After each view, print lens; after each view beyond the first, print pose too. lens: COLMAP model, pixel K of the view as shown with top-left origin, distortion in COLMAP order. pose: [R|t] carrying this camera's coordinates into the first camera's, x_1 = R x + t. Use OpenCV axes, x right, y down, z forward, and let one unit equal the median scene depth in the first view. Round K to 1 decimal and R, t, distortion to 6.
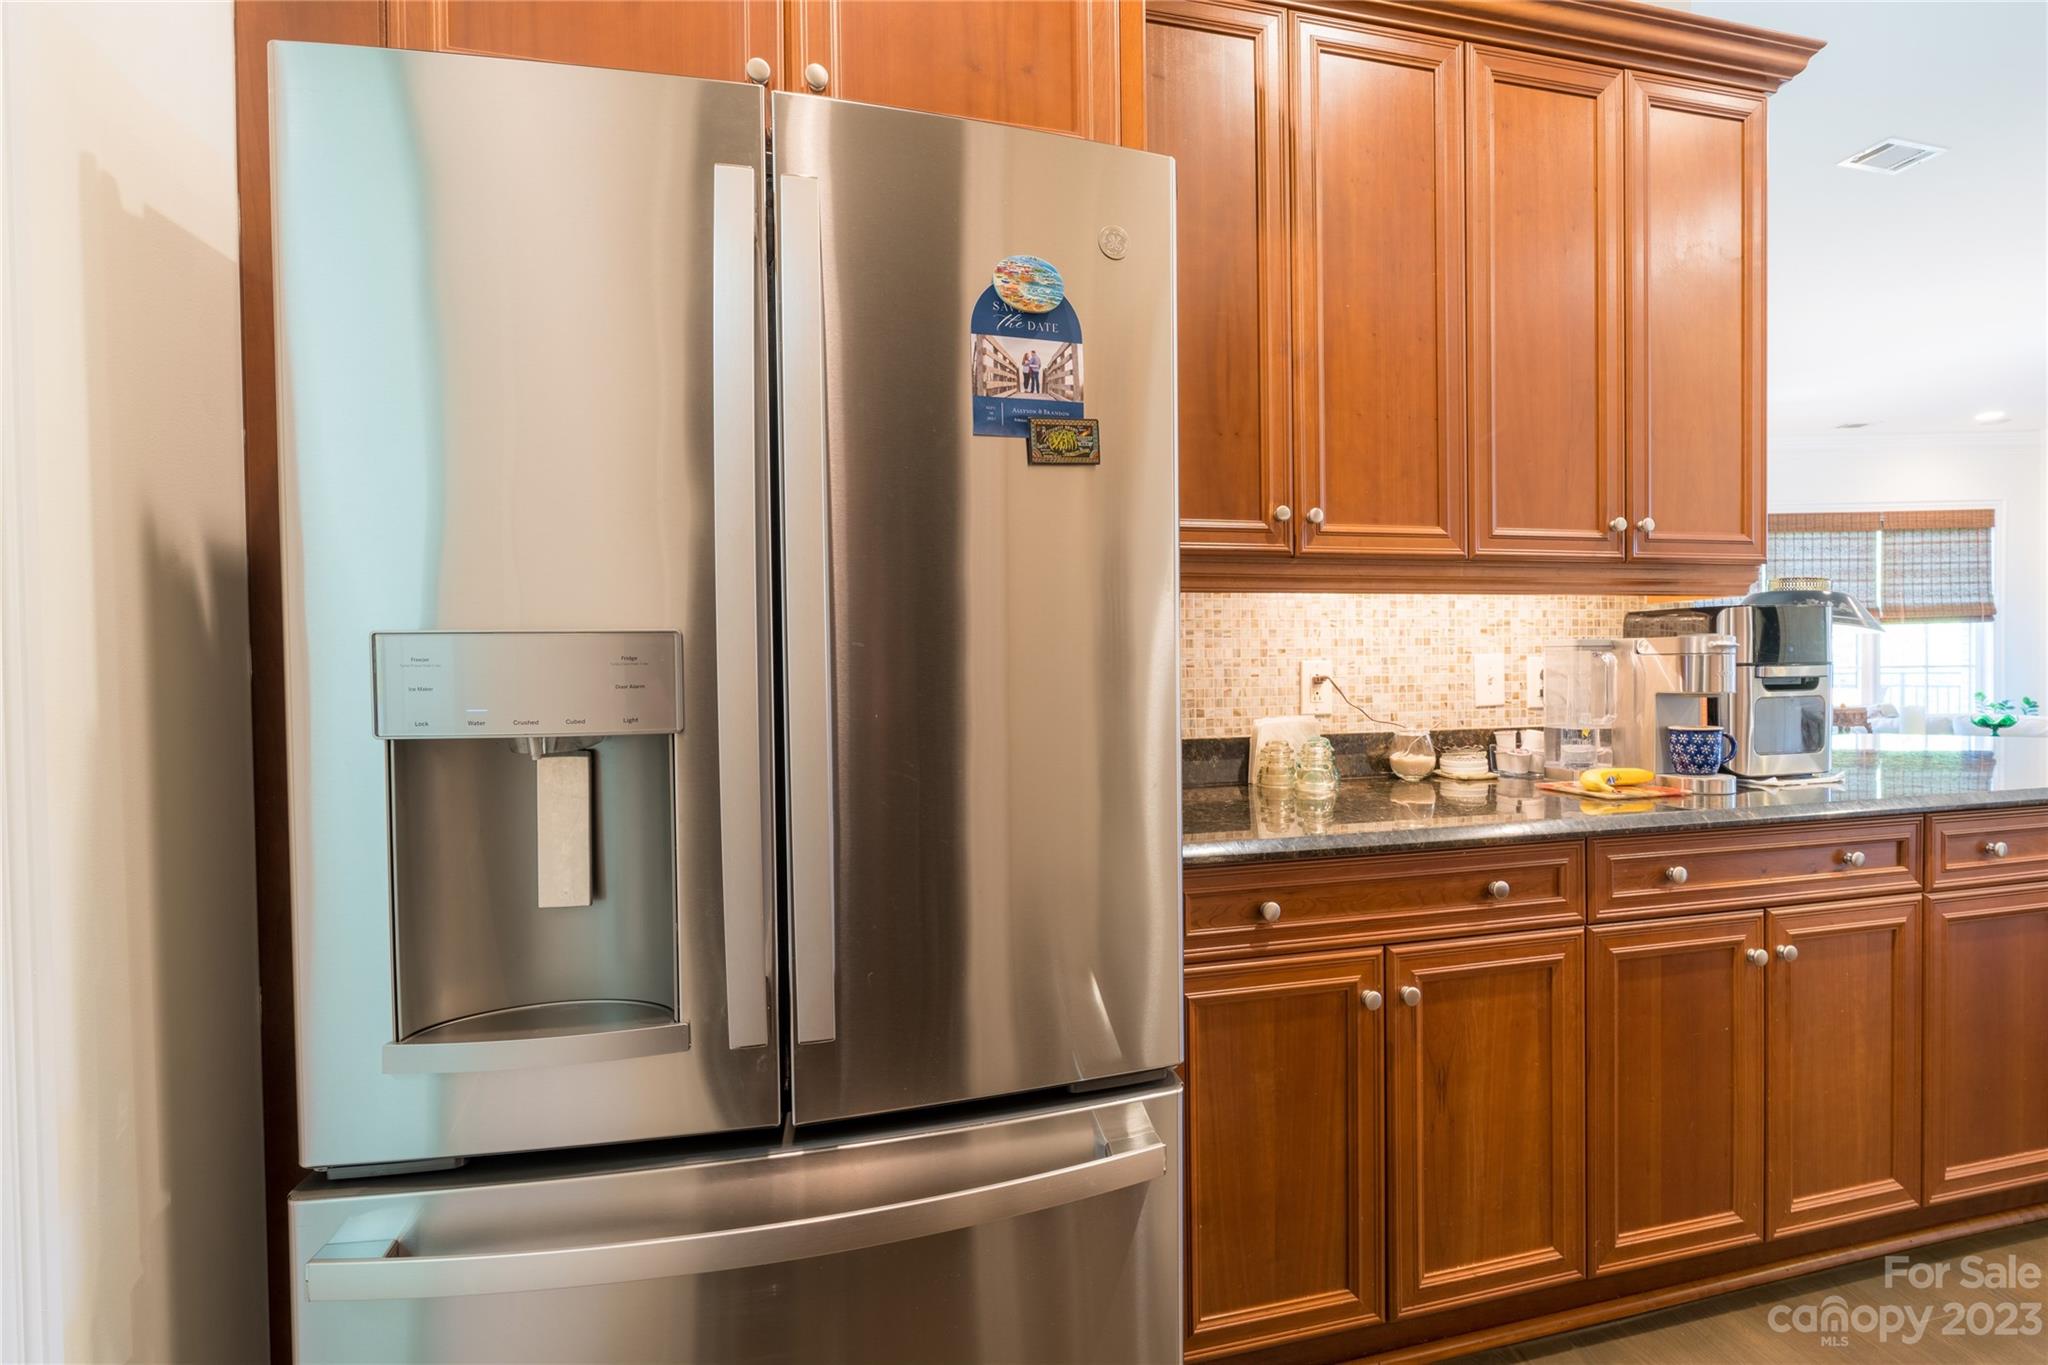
lens RADIAL K [[941.8, 0, 1036.9], [0, 941.8, 683.1], [0, 0, 1]] dist [-0.000520, -0.000026]
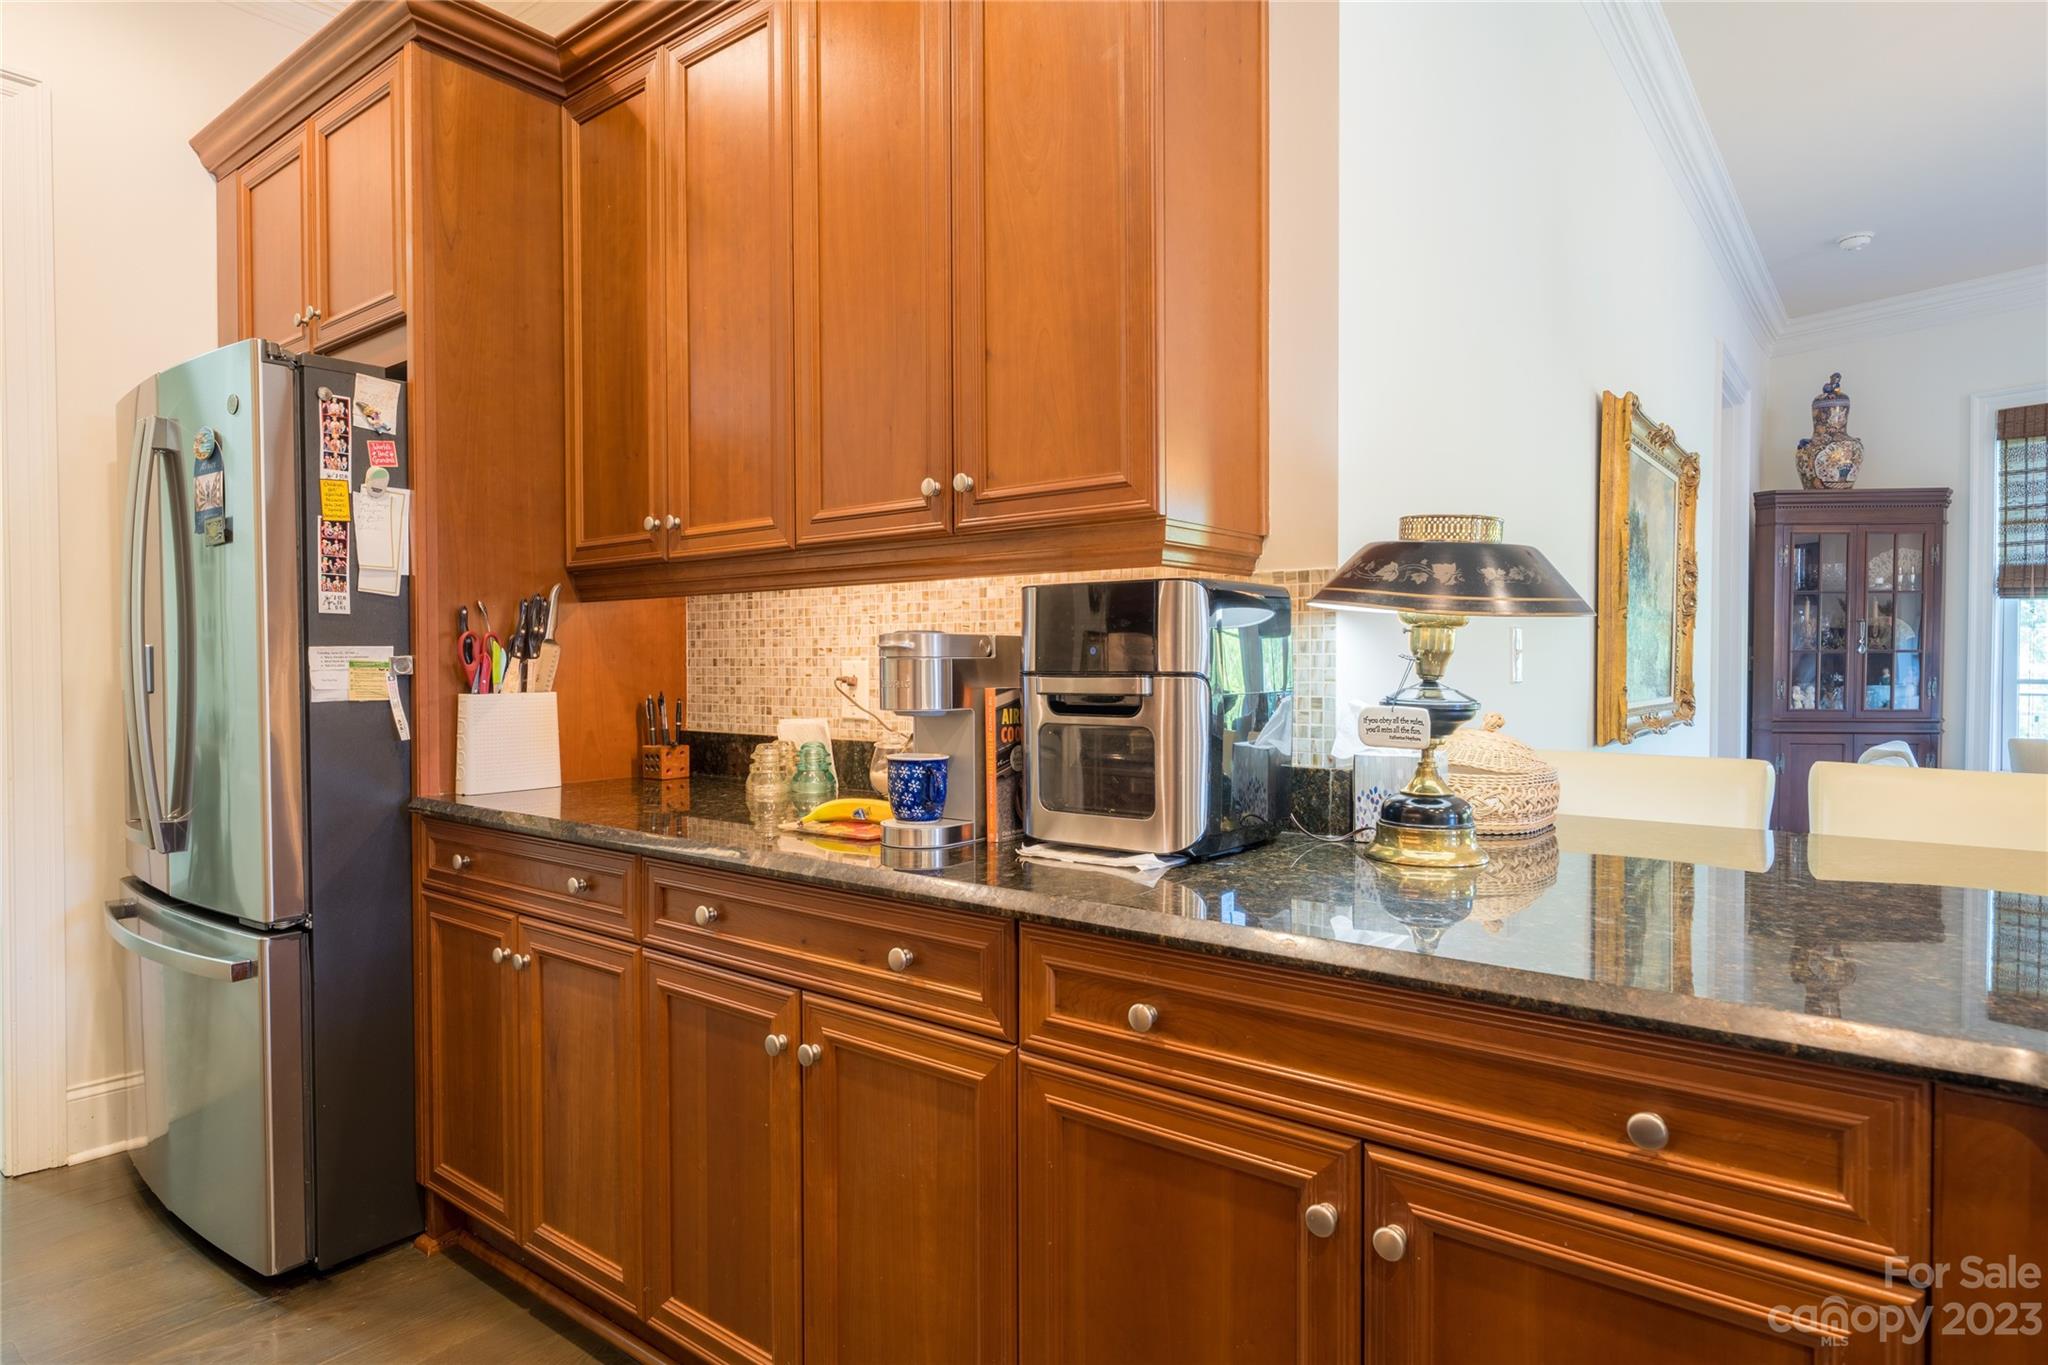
lens RADIAL K [[1134.7, 0, 1023.5], [0, 1134.7, 680.8], [0, 0, 1]] dist [0.000790, 0.002292]
pose [[0.604981, 0.025160, -0.795842, 1.313049], [-0.021713, 0.999650, 0.015097, -0.025330], [0.795944, 0.008146, 0.605316, 0.471269]]
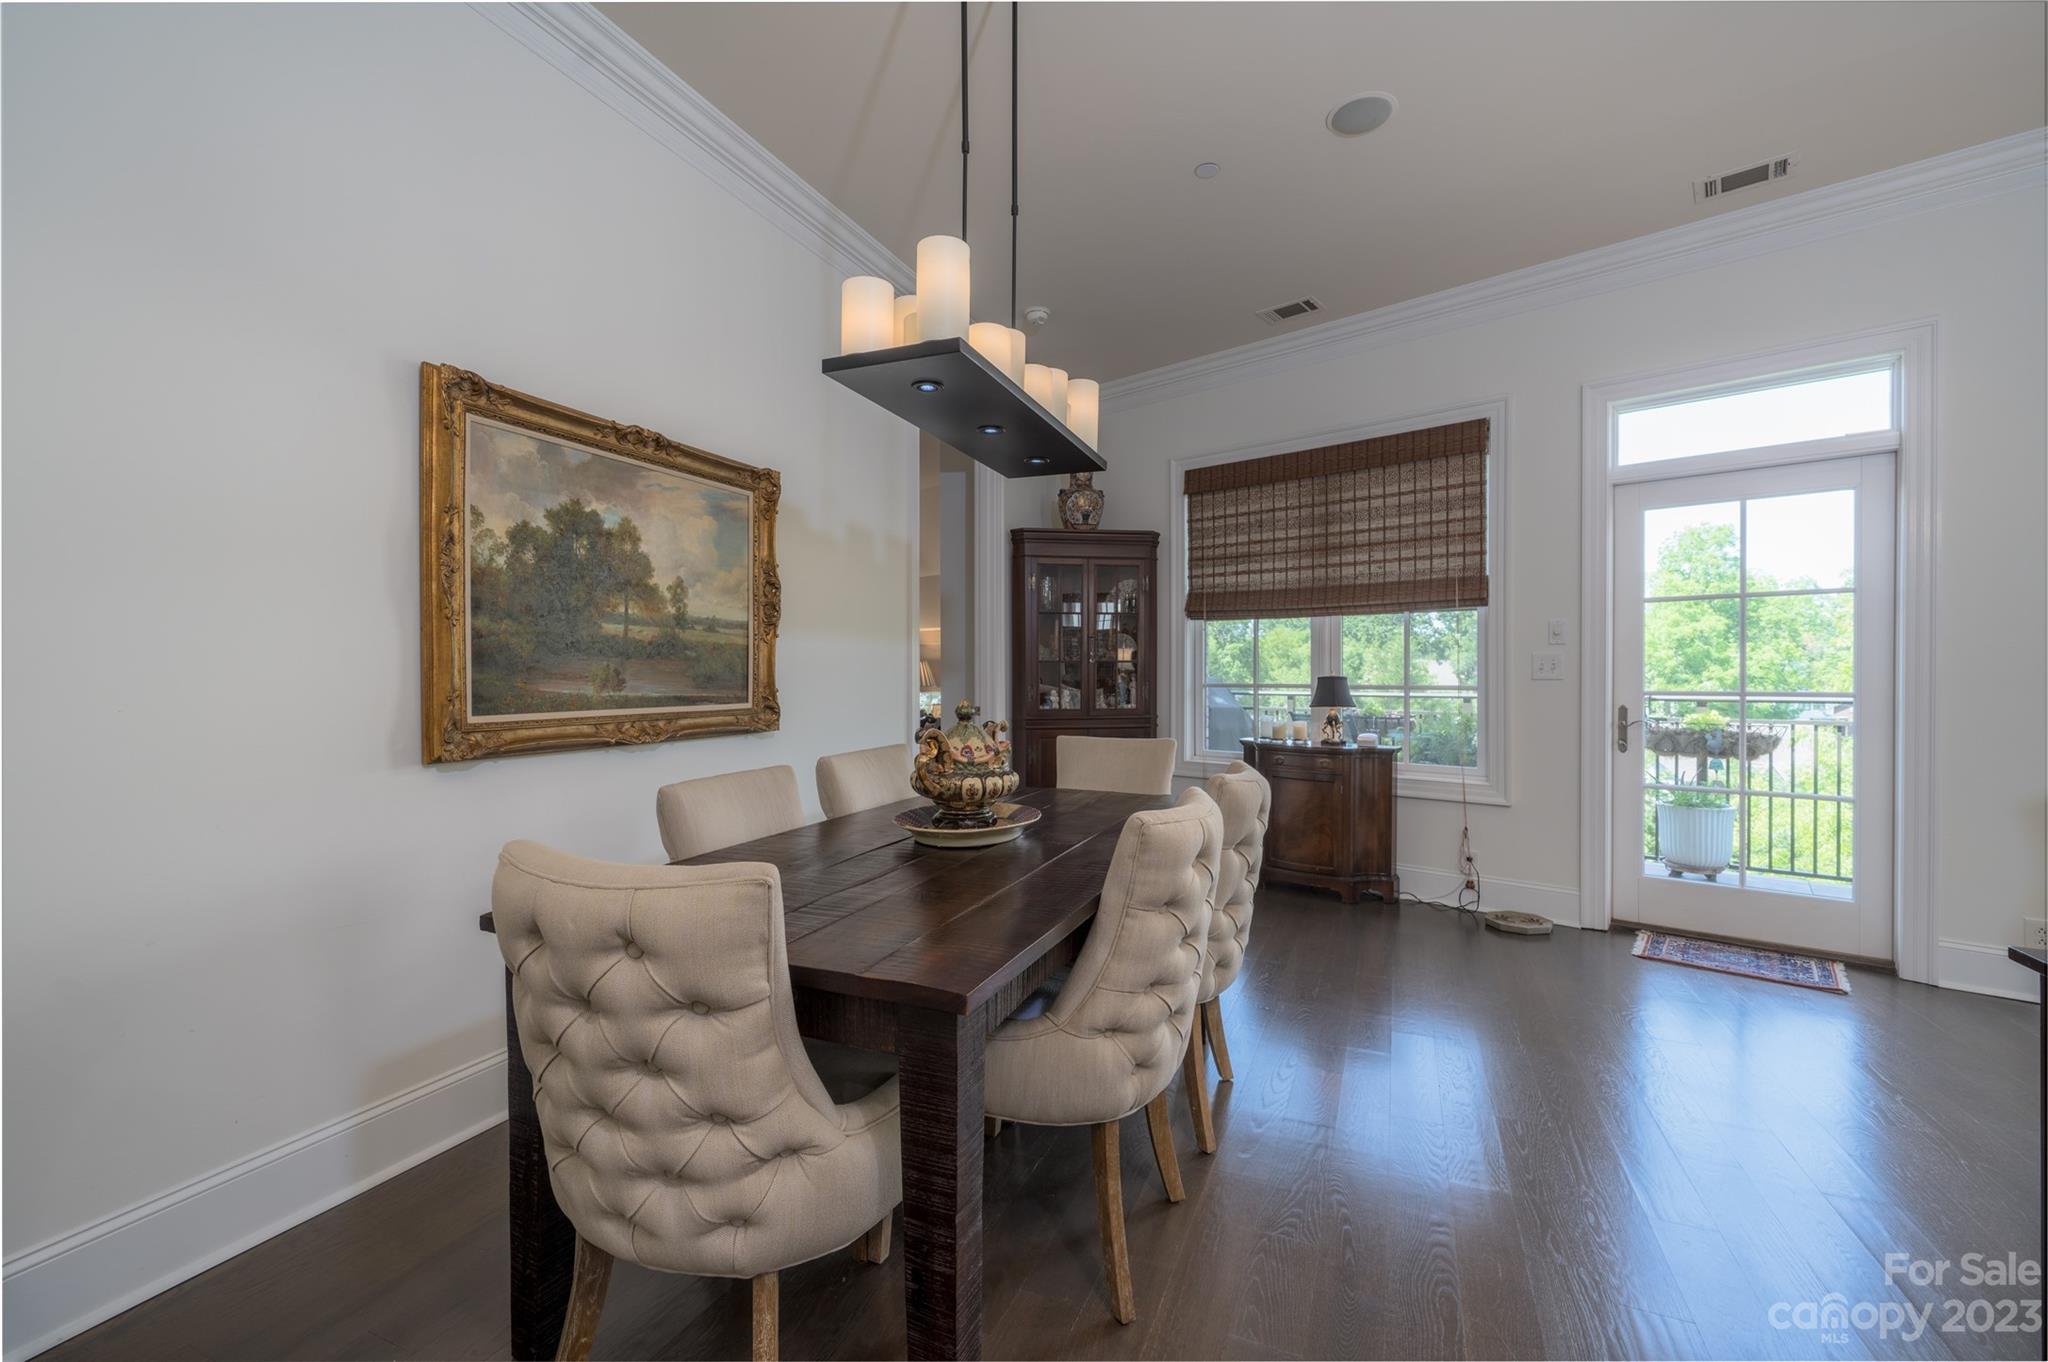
lens RADIAL K [[835.4, 0, 1023.2], [0, 835.4, 681.0], [0, 0, 1]] dist [-0.000983, -0.000164]
pose [[0.778772, 0.016547, -0.627089, 1.736463], [-0.018708, 0.999820, 0.003149, -0.044751], [0.627028, 0.009279, 0.778942, 1.649560]]
